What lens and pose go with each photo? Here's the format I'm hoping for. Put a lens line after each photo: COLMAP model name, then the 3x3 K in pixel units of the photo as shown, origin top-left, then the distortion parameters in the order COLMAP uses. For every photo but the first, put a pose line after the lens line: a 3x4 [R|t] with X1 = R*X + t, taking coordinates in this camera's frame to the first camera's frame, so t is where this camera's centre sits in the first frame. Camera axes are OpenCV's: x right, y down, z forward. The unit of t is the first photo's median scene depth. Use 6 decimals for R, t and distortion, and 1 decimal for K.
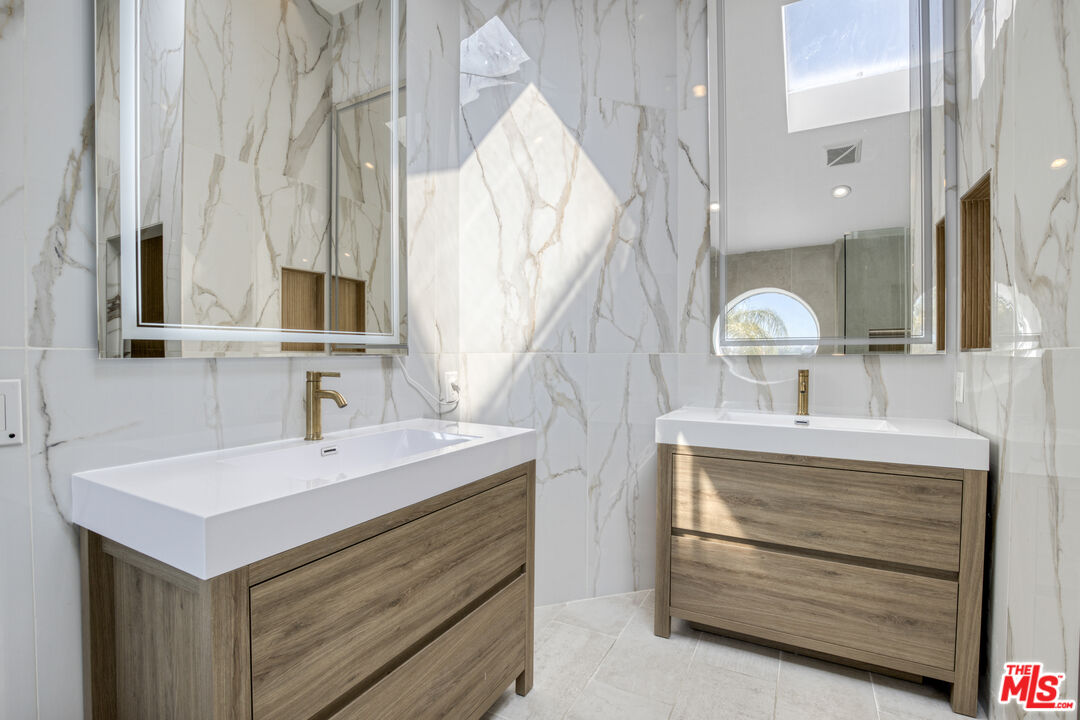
lens RADIAL K [[494.8, 0, 534.5], [0, 494.8, 365.6], [0, 0, 1]] dist [-0.026778, 0.000818]
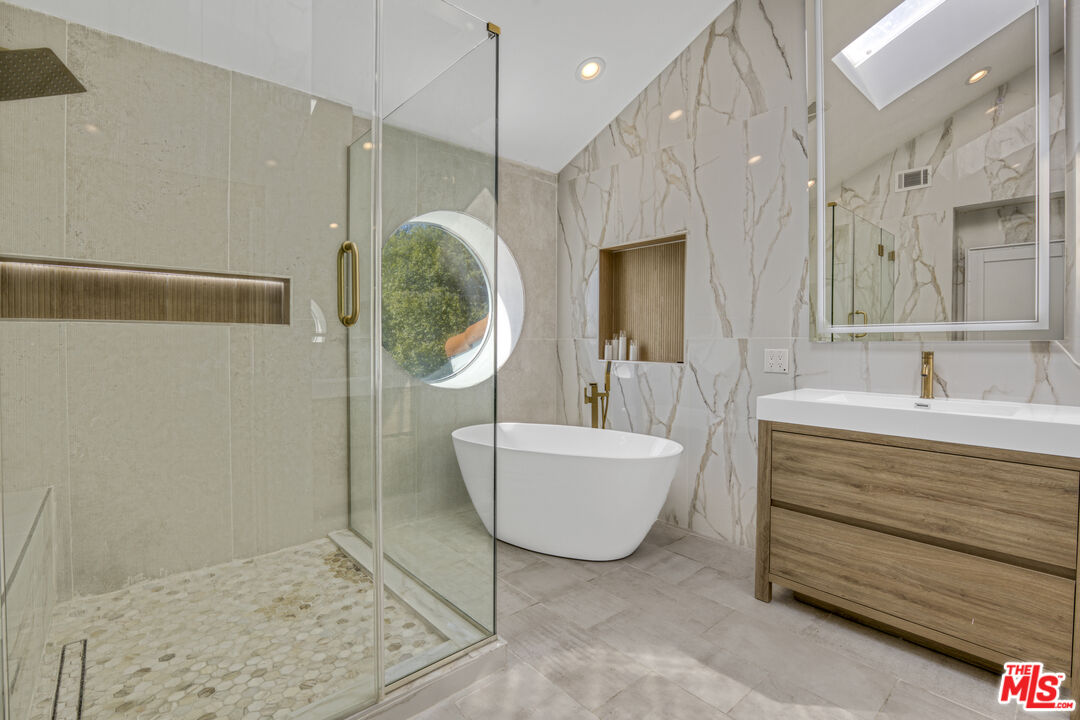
lens RADIAL K [[494.8, 0, 543.8], [0, 494.8, 357.4], [0, 0, 1]] dist [-0.026778, 0.000818]
pose [[-0.343752, 0.032852, -0.938486, 1.766603], [-0.017256, 0.998998, 0.041290, -0.014210], [0.938902, 0.030388, -0.342840, 0.581733]]
